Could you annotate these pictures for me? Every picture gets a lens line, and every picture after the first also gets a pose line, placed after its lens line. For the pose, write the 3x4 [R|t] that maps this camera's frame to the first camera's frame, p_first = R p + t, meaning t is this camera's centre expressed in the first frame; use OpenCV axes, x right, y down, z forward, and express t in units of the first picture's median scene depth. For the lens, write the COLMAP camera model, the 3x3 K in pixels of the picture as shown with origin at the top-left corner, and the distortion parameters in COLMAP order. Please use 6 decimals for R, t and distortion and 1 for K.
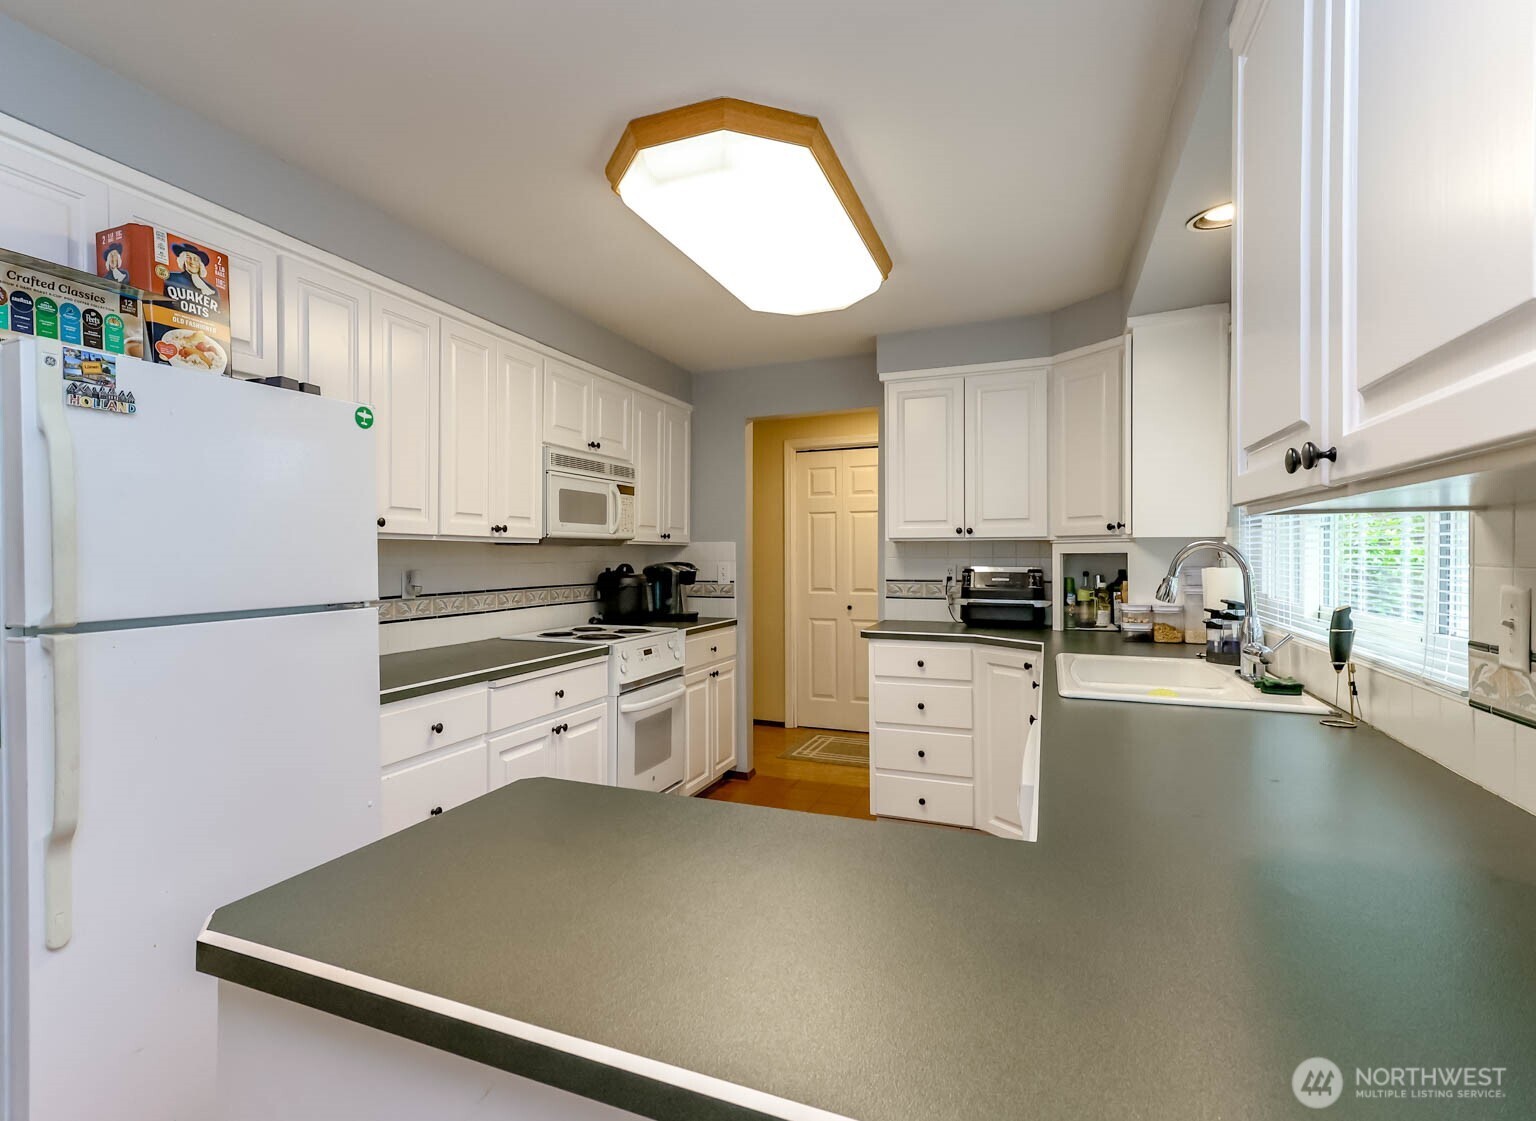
lens RADIAL K [[760.3, 0, 718.5], [0, 760.3, 556.4], [0, 0, 1]] dist [0.027461, 0.002454]
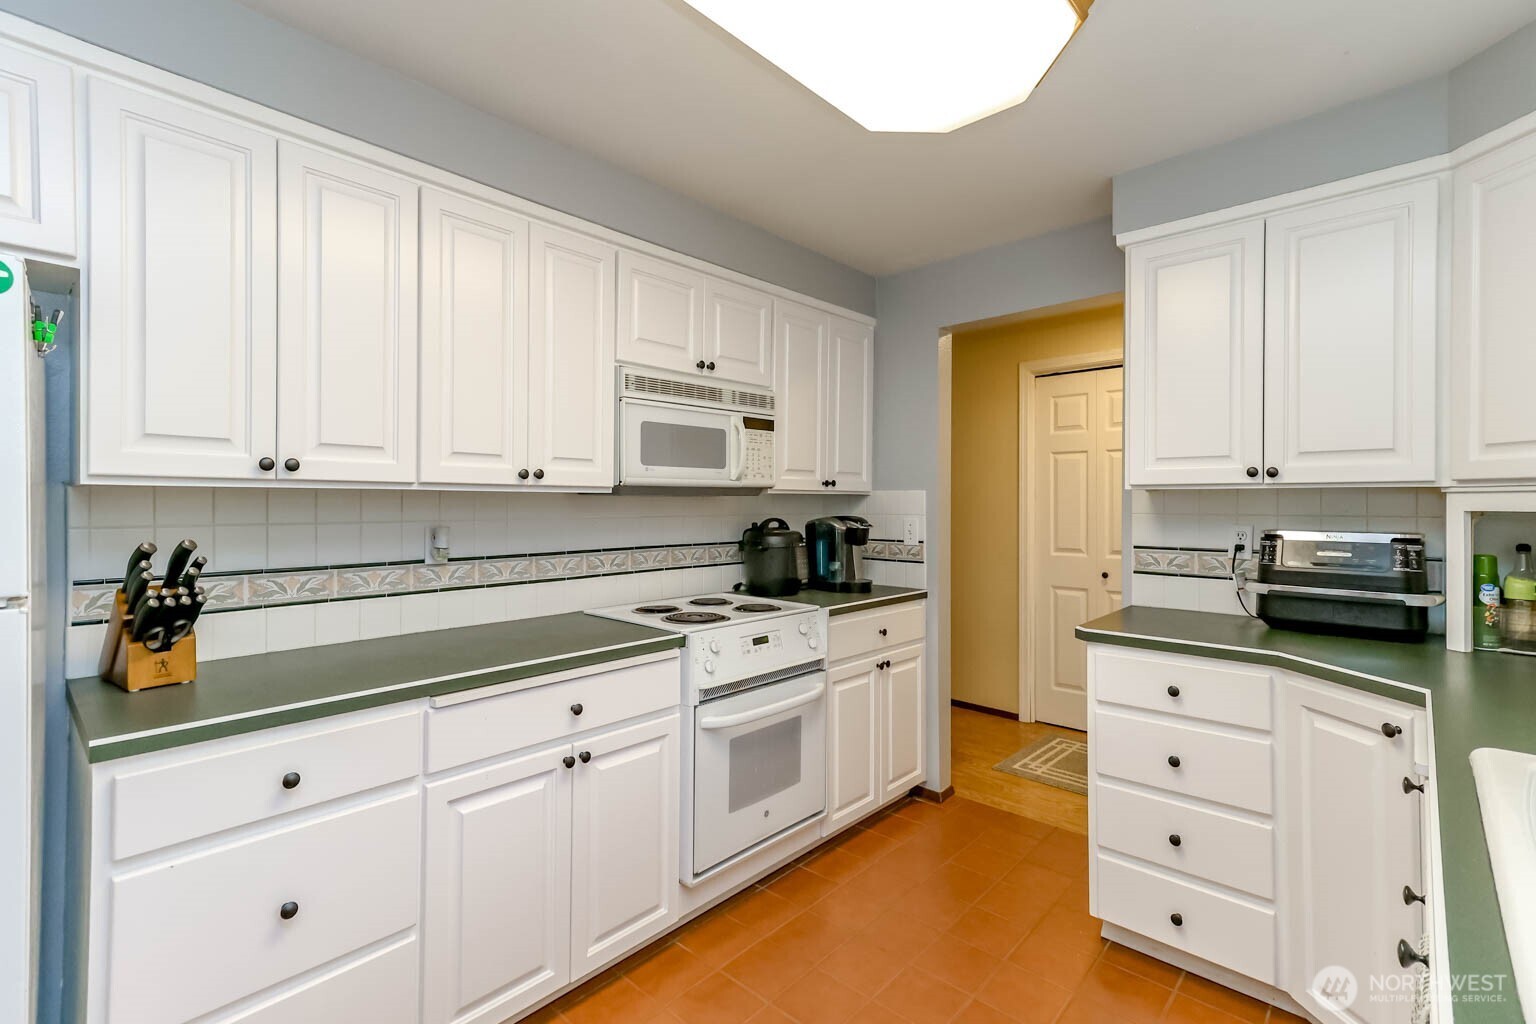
lens RADIAL K [[693.2, 0, 798.9], [0, 693.2, 502.5], [0, 0, 1]] dist [0.020089, -0.000564]
pose [[0.951183, 0.004752, -0.308592, 0.147490], [-0.004631, 0.999989, 0.001122, -0.008802], [0.308594, 0.000362, 0.951194, 0.368038]]
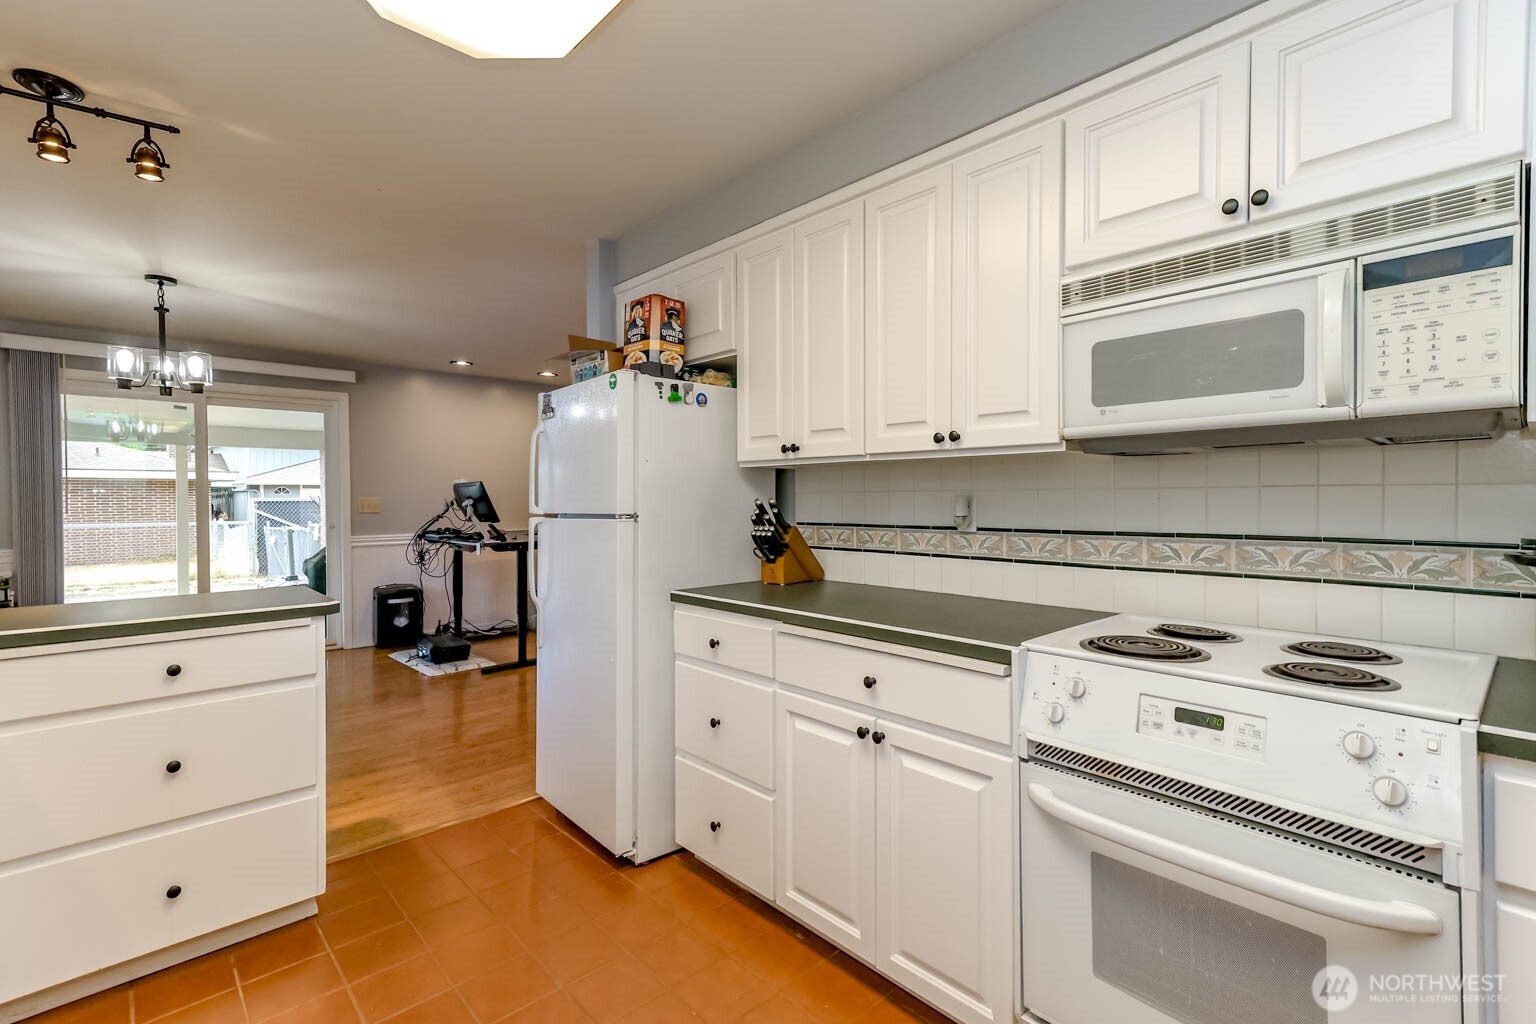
lens RADIAL K [[693.2, 0, 744.4], [0, 693.2, 507.7], [0, 0, 1]] dist [0.020089, -0.000564]
pose [[-0.414873, 0.016632, -0.909727, 0.312341], [0.003287, 0.999854, 0.016780, 0.014261], [0.909873, 0.003971, -0.414867, 0.929650]]
